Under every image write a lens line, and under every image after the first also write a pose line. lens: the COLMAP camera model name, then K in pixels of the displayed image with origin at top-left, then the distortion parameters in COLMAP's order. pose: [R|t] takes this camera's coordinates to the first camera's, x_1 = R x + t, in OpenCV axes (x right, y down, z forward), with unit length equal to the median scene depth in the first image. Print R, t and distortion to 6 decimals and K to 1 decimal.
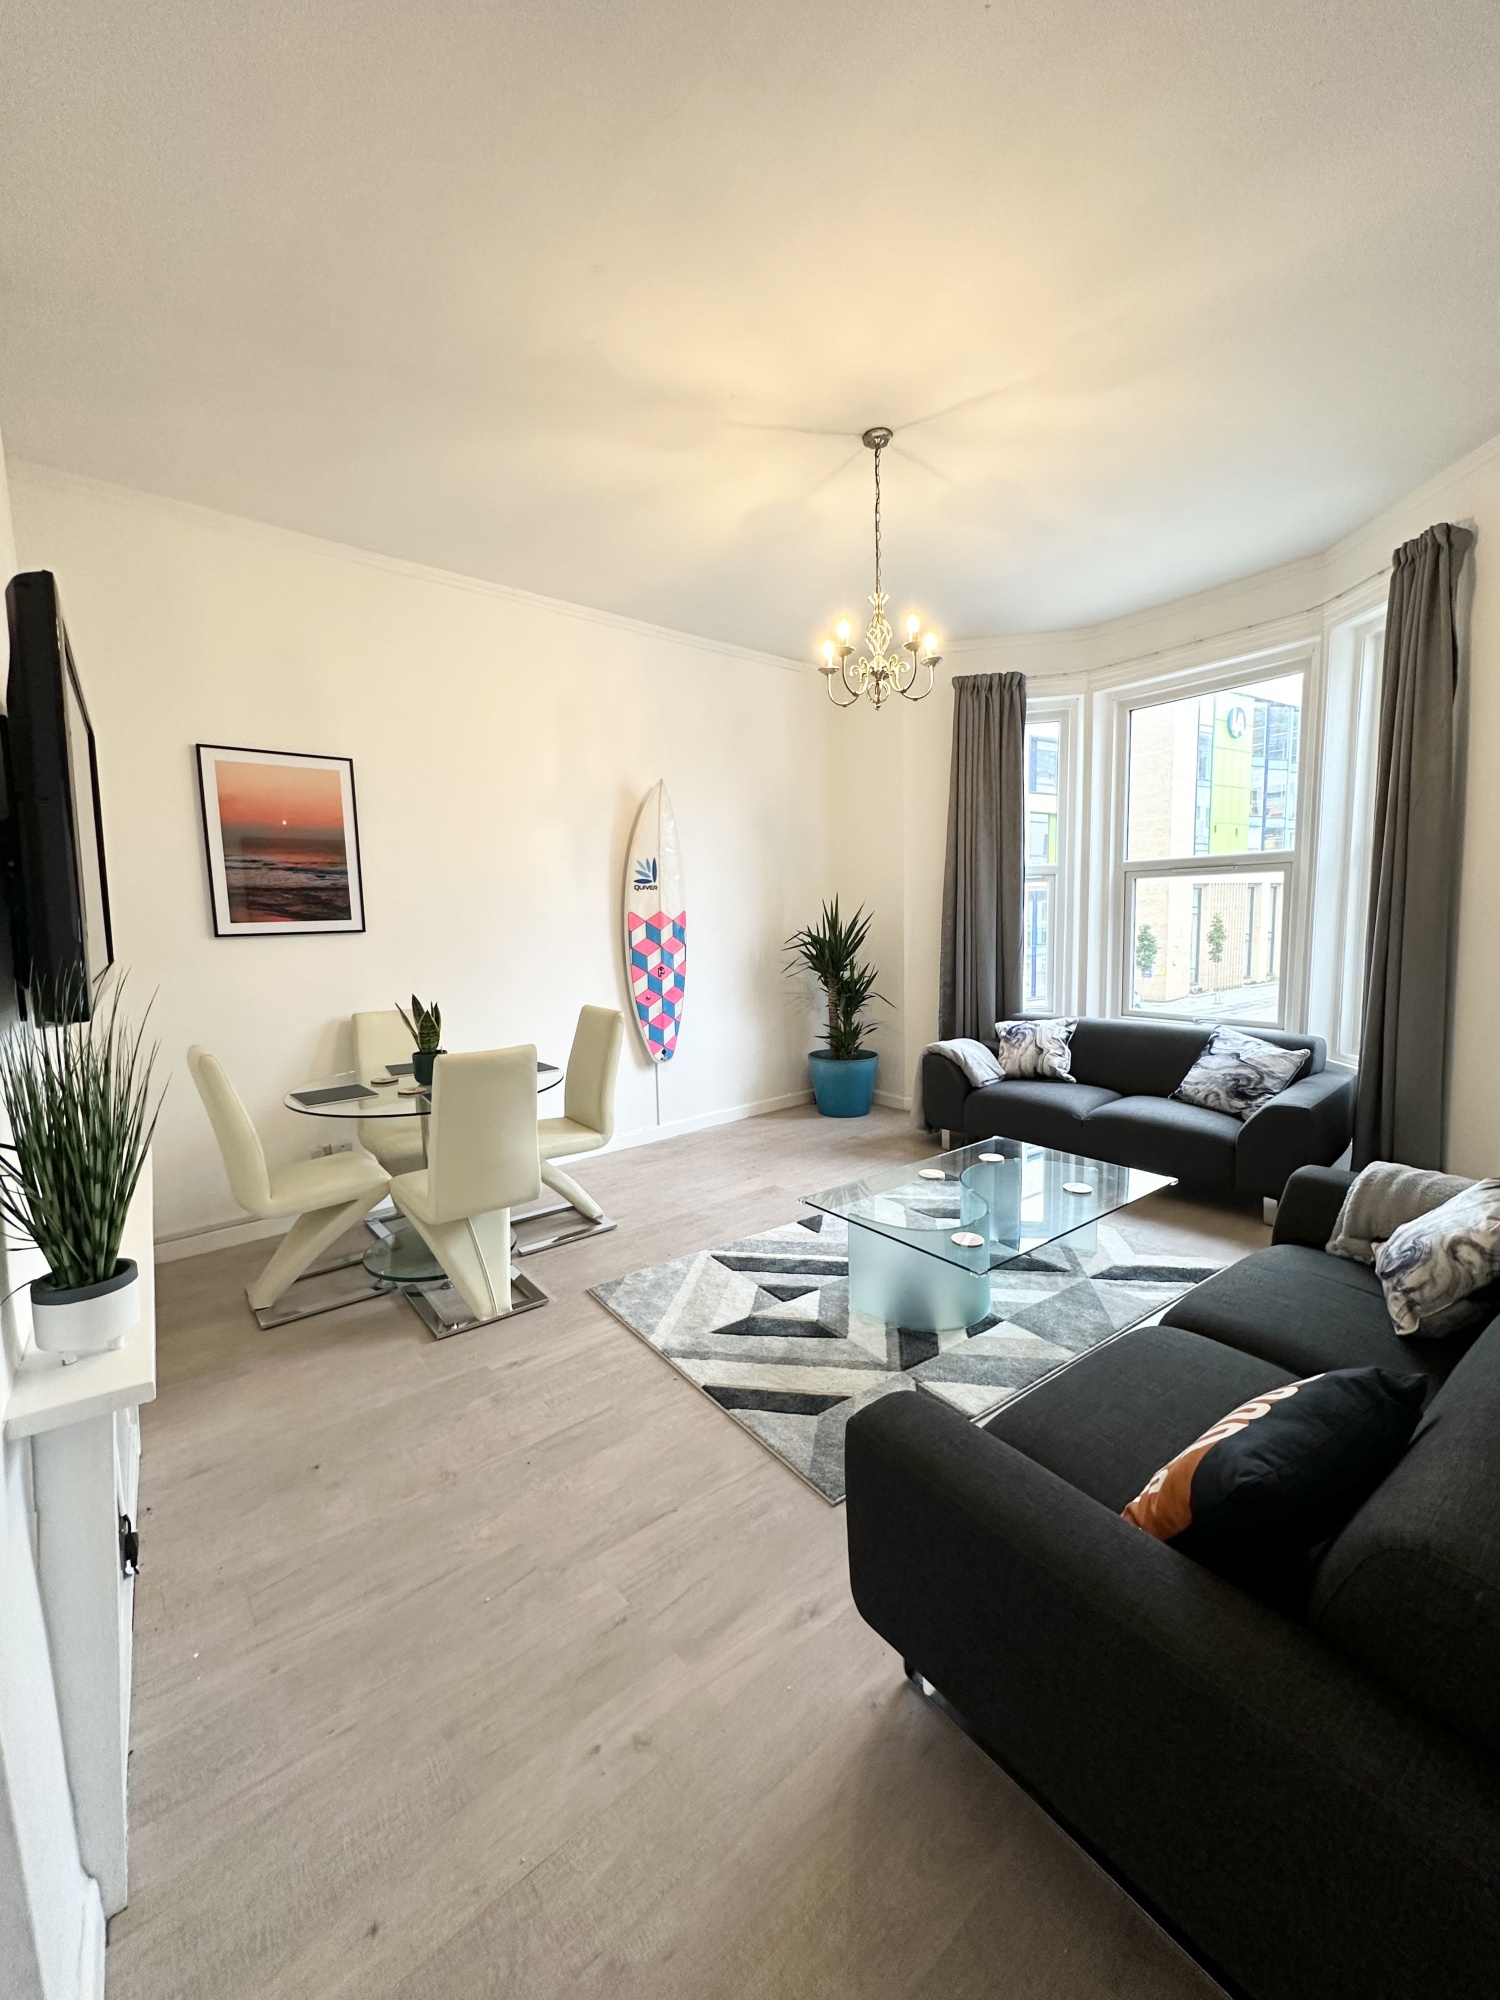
lens RADIAL K [[797.1, 0, 749.0], [0, 797.1, 1004.0], [0, 0, 1]] dist [-0.002642, 0.000634]
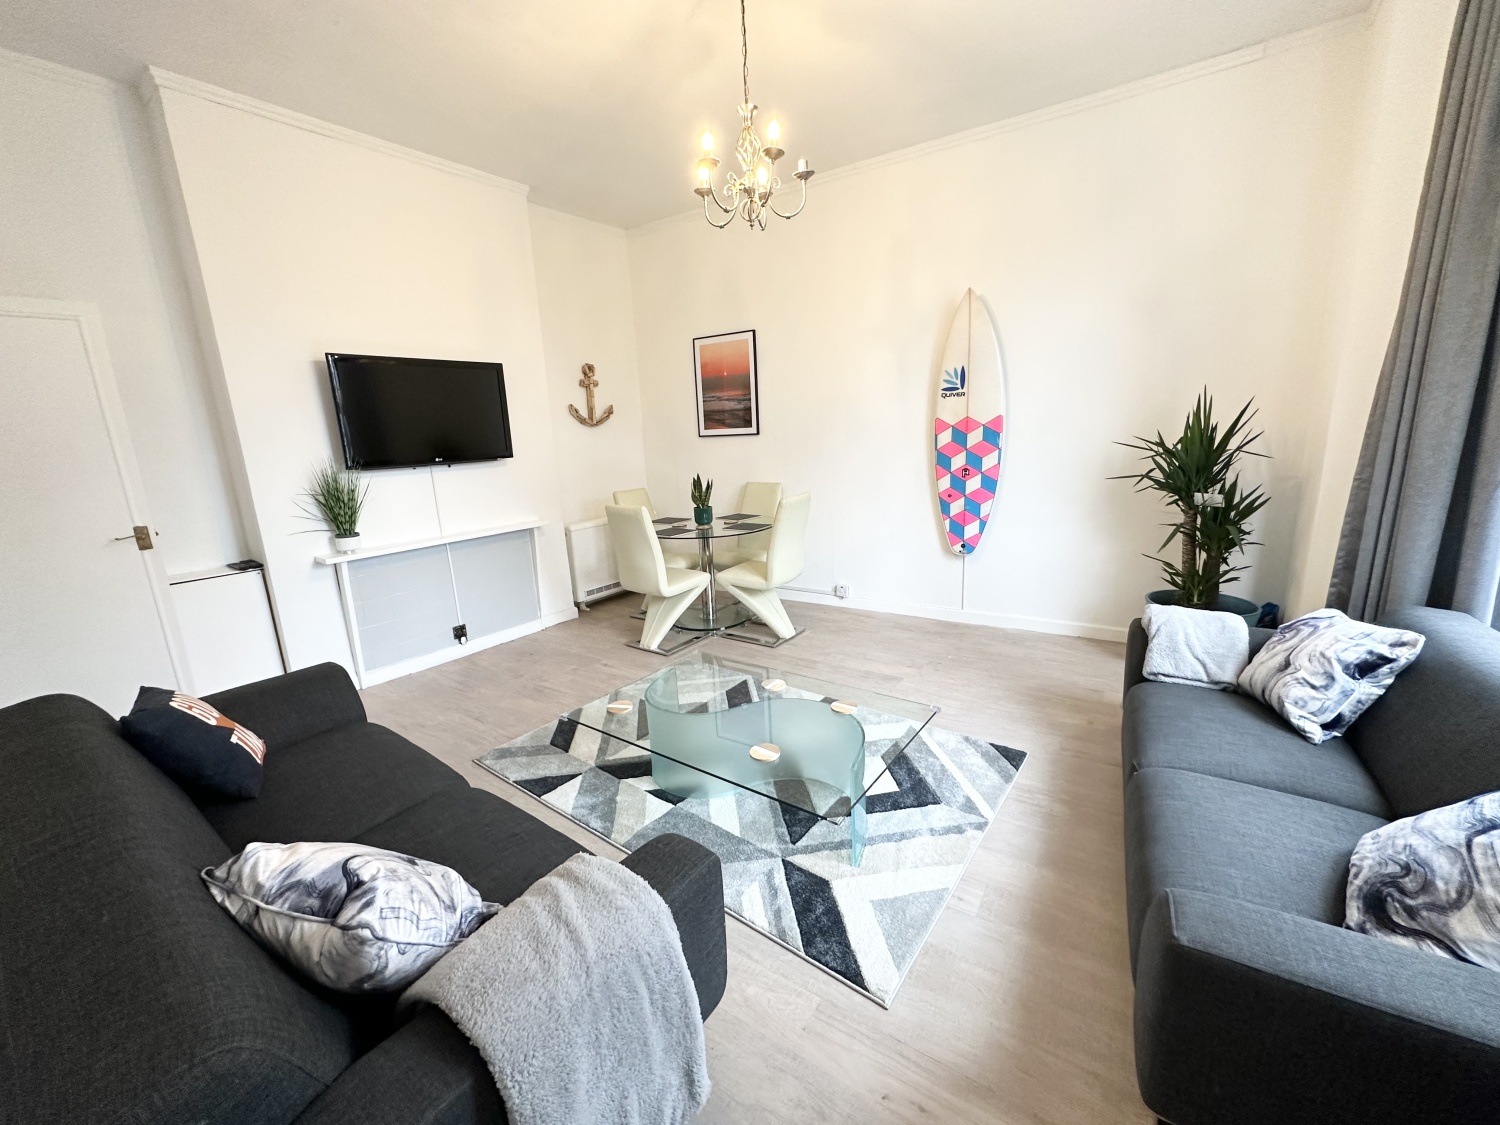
lens RADIAL K [[597.8, 0, 749.5], [0, 597.8, 563.2], [0, 0, 1]] dist [-0.002642, 0.000634]
pose [[0.281244, 0.221072, -0.933825, 0.619651], [-0.075063, 0.975189, 0.208257, -0.070337], [0.956696, 0.011525, 0.290861, 0.496434]]
